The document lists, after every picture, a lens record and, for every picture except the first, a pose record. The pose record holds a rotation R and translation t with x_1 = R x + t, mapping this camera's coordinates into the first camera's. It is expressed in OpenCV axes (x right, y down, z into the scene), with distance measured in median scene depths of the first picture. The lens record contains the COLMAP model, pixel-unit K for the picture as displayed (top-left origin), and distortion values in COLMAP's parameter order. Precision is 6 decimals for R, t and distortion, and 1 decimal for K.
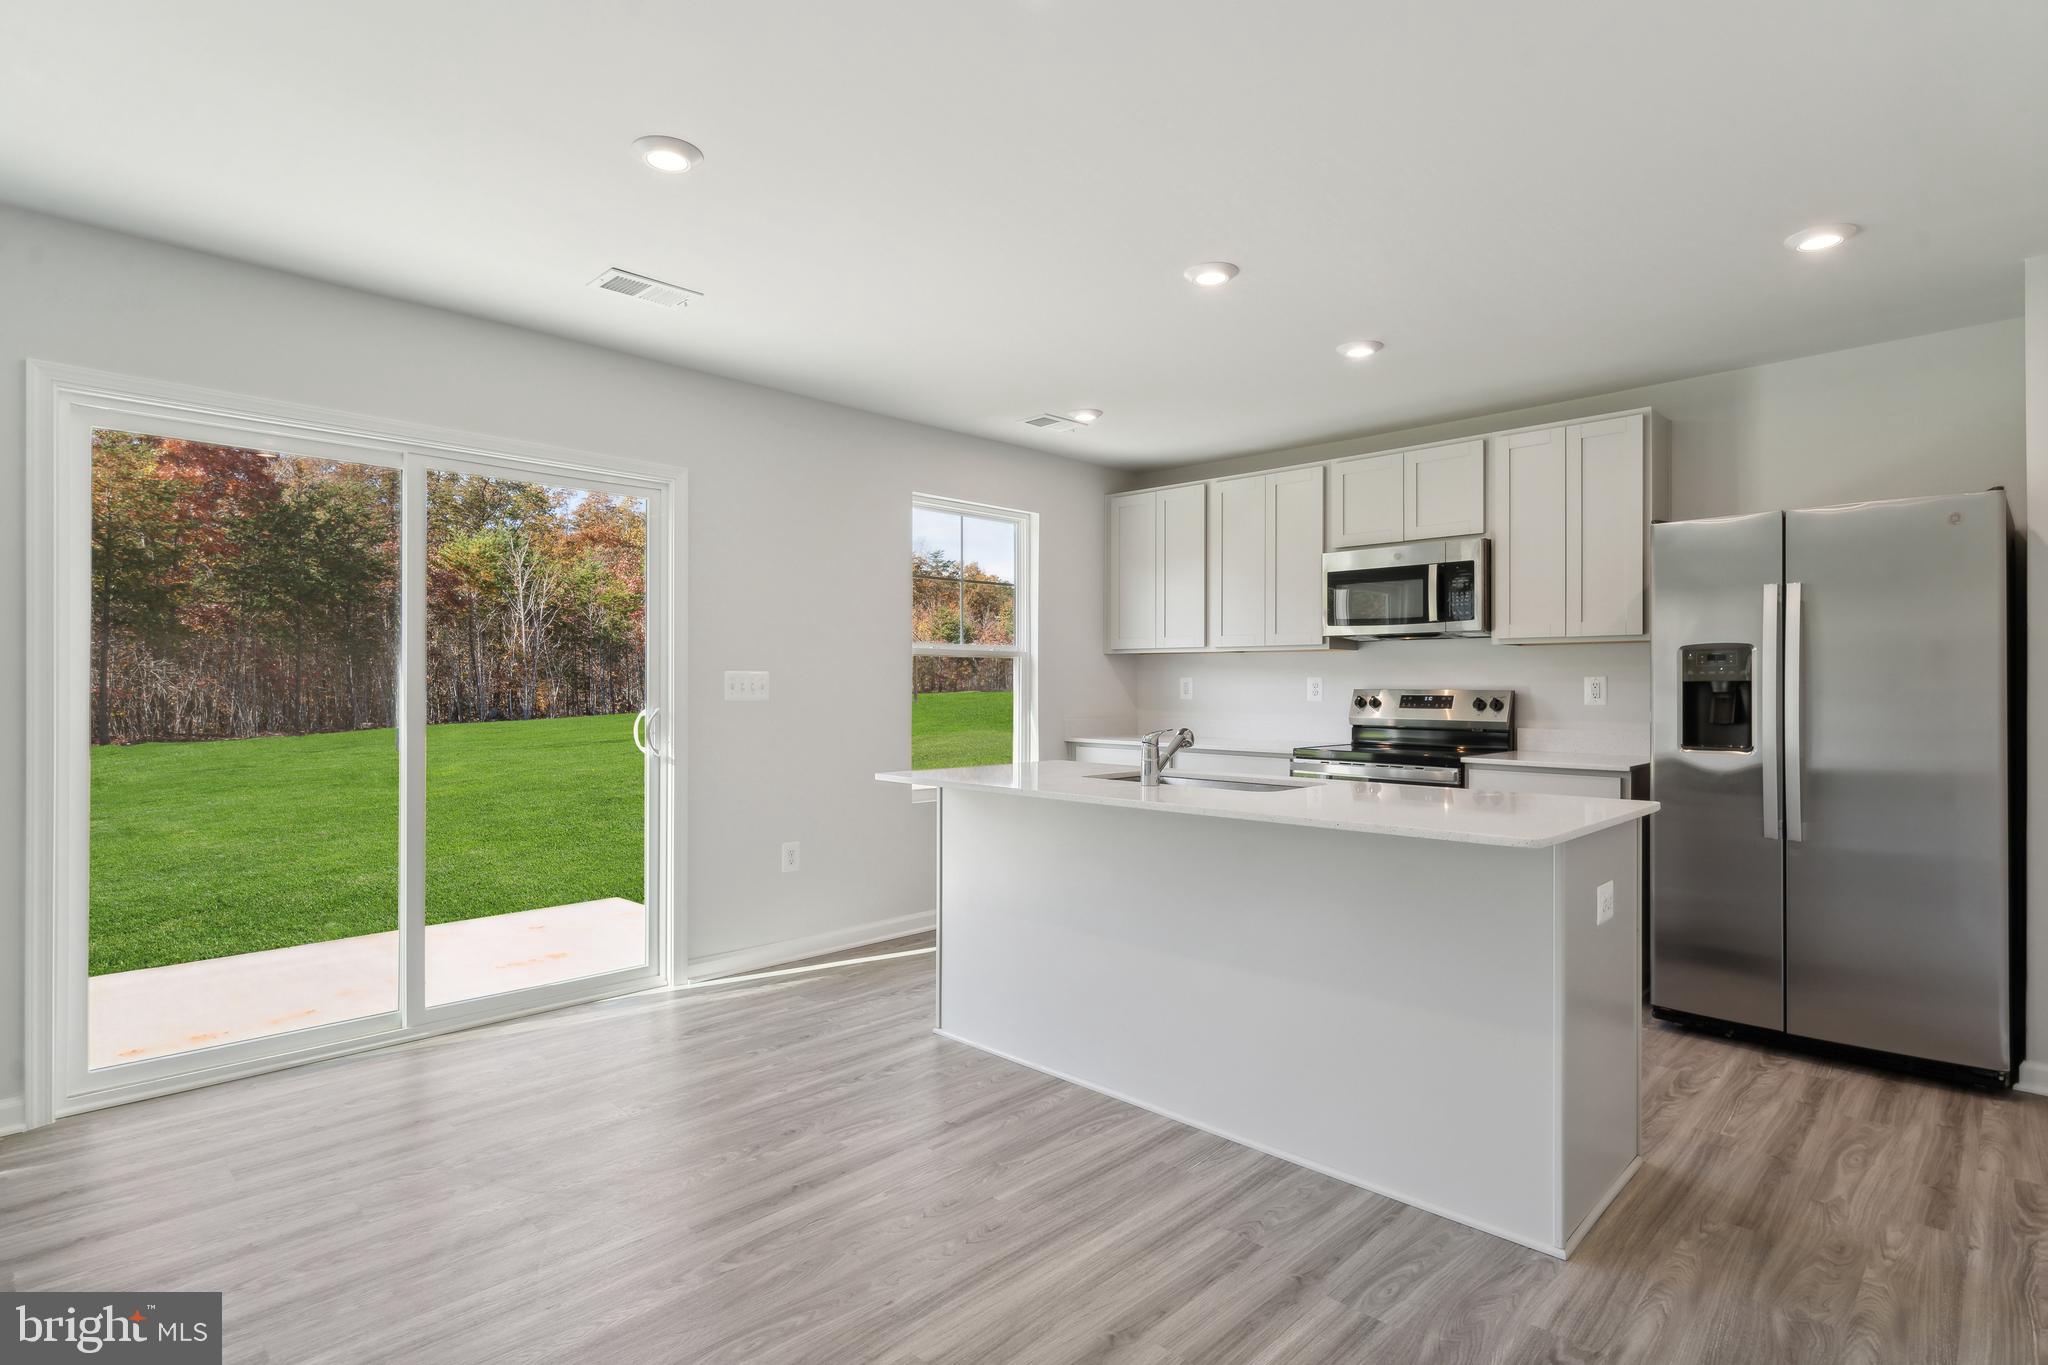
lens RADIAL K [[1038.7, 0, 1024.0], [0, 1038.7, 682.5], [0, 0, 1]] dist [0.001235, 0.000293]
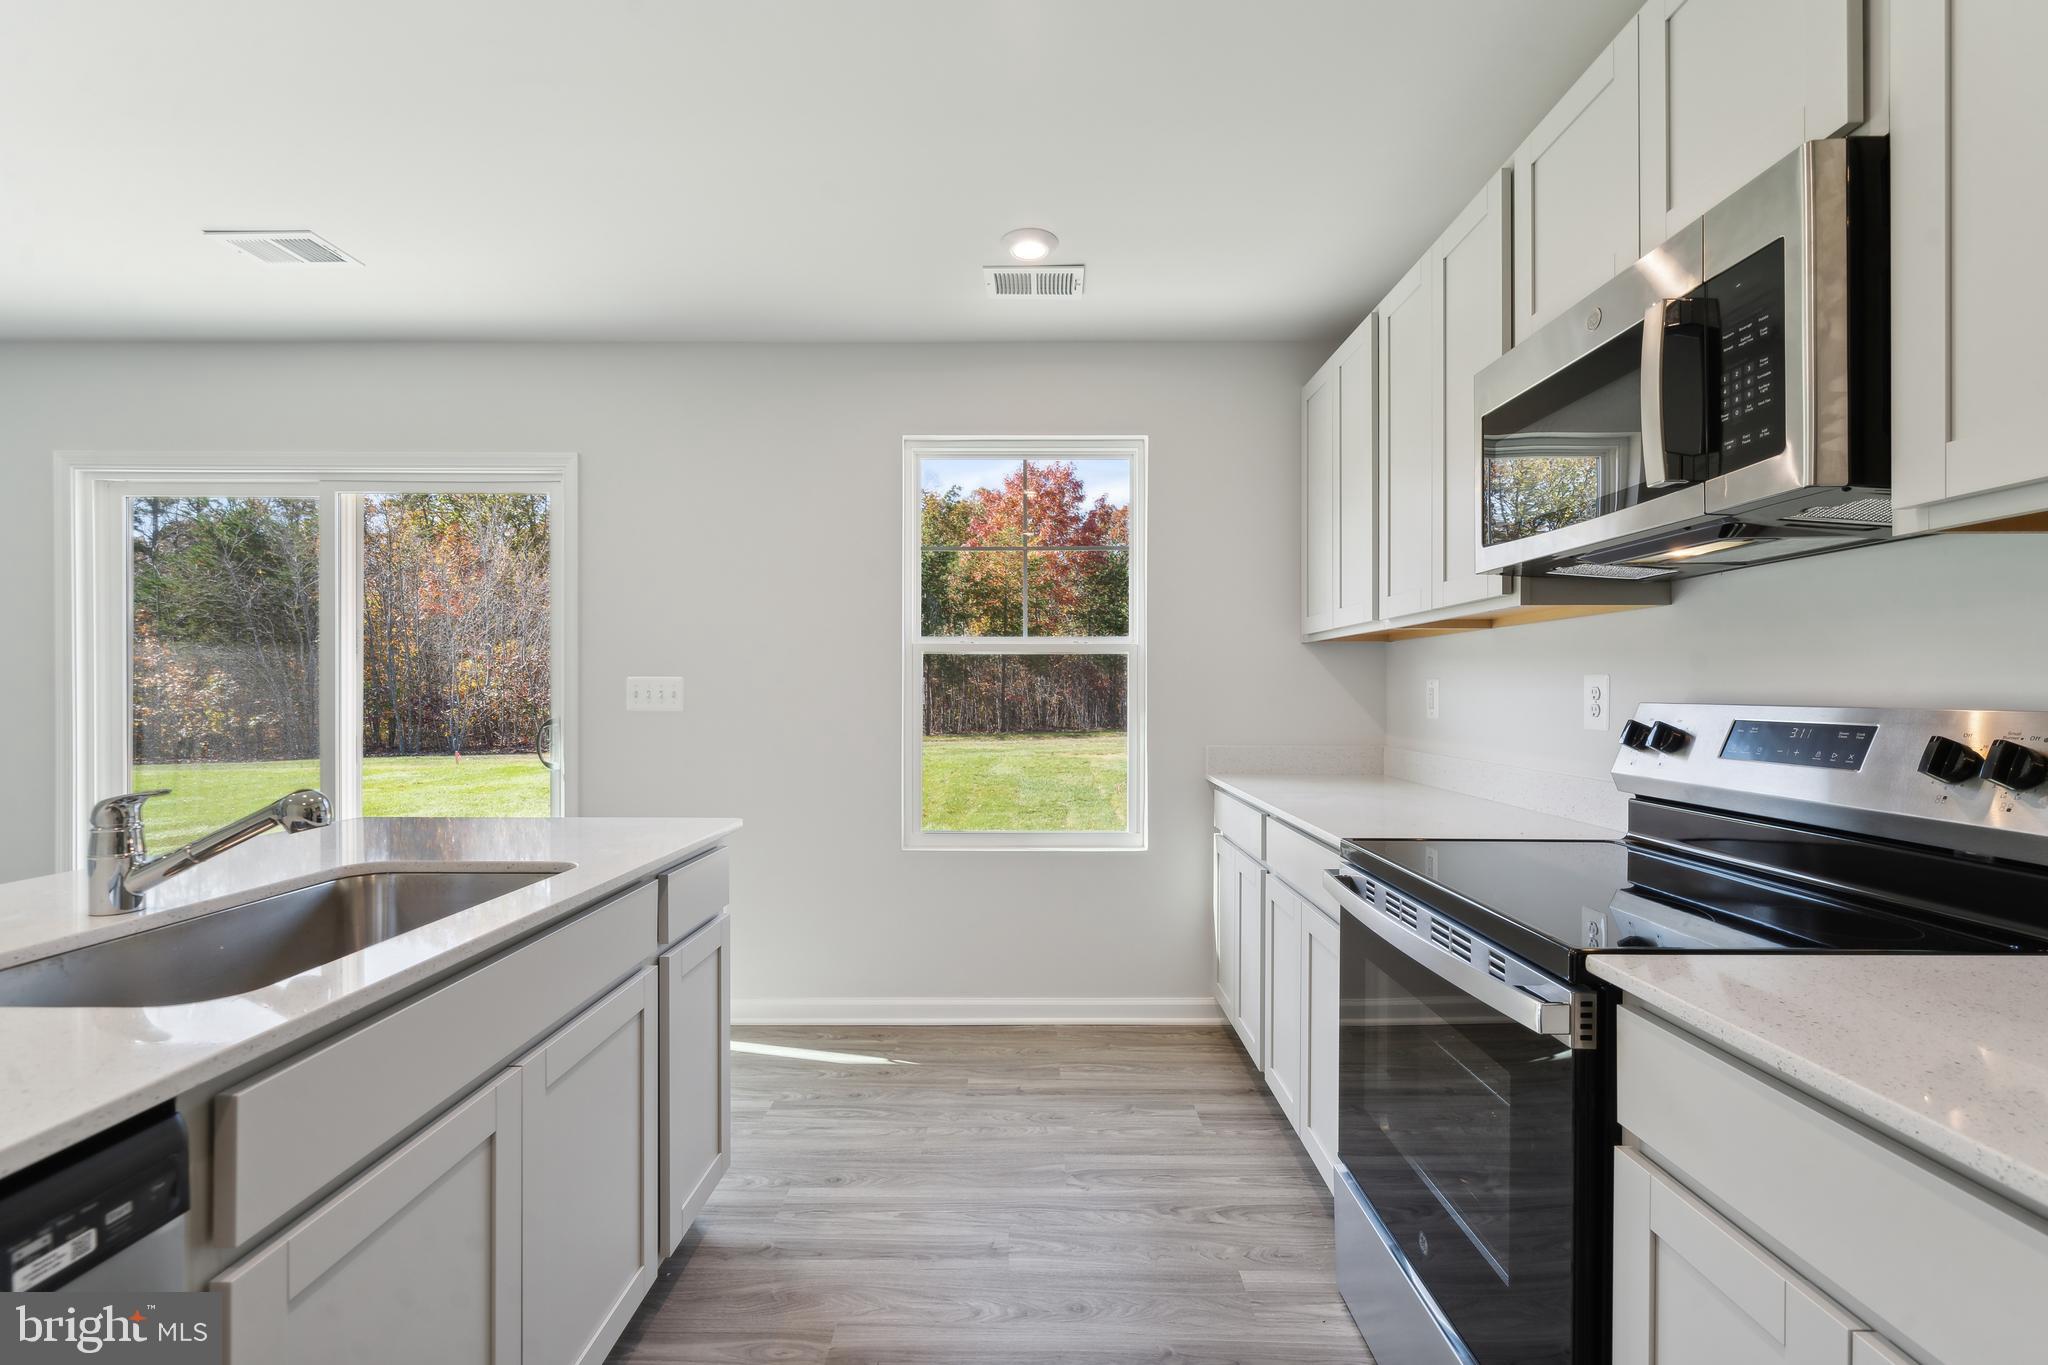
lens RADIAL K [[872.6, 0, 1029.1], [0, 872.6, 692.9], [0, 0, 1]] dist [-0.001449, -0.000212]
pose [[0.692392, -0.000131, -0.721522, 0.454415], [0.000661, 1.000000, 0.000453, 0.002154], [0.721521, -0.000790, 0.692392, 0.692459]]
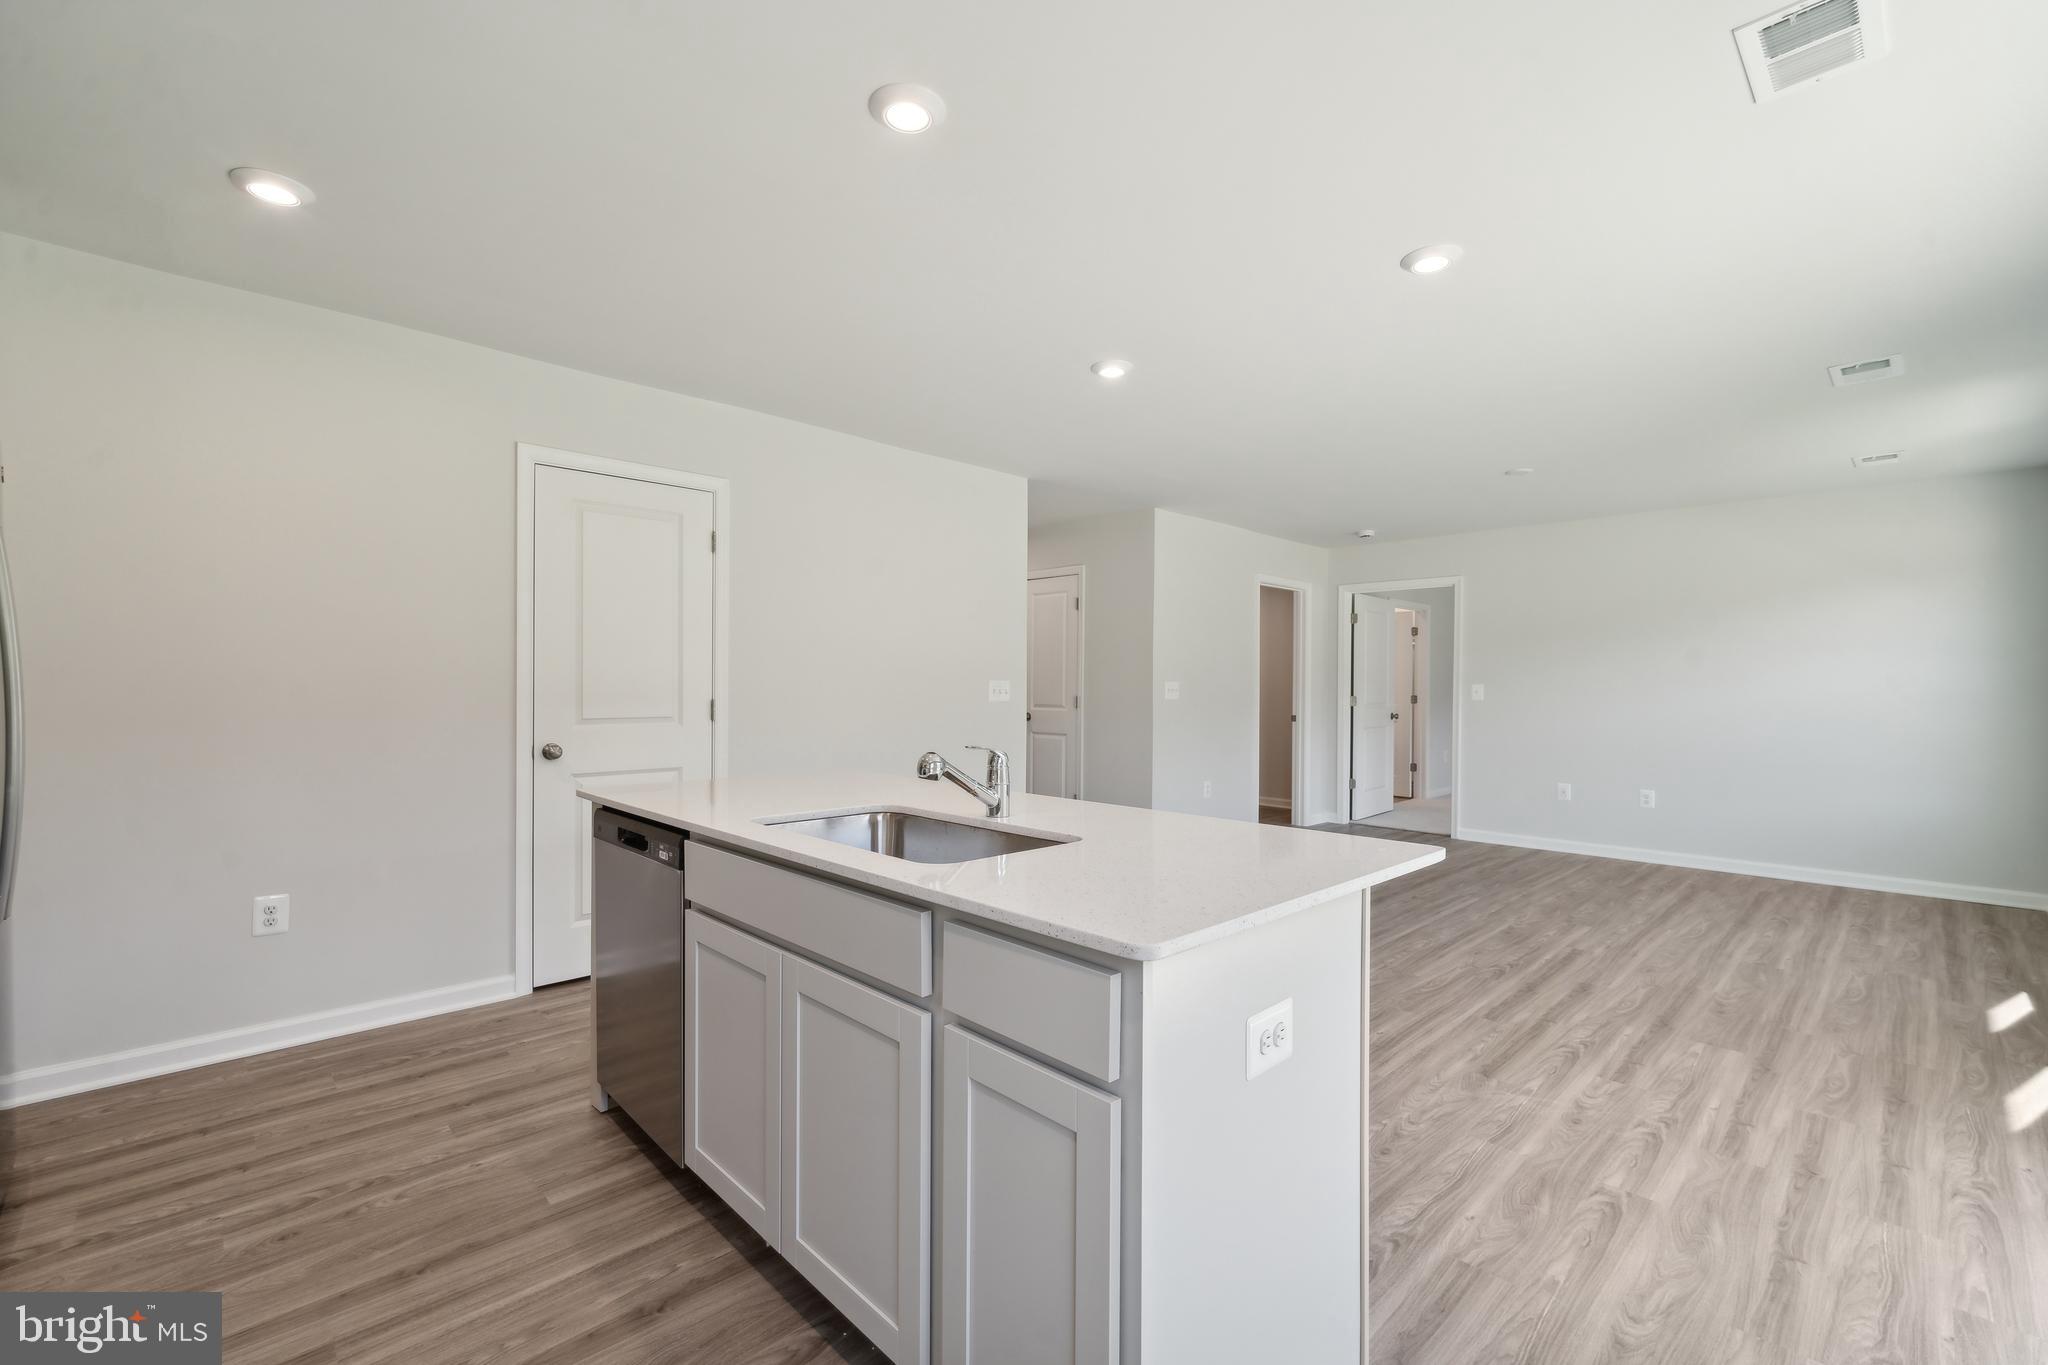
lens RADIAL K [[872.6, 0, 1029.1], [0, 872.6, 692.9], [0, 0, 1]] dist [-0.001449, -0.000212]
pose [[-0.999472, -0.004010, 0.032228, 0.051123], [-0.003860, 0.999981, 0.004742, 0.002460], [-0.032247, 0.004615, -0.999469, 1.121456]]
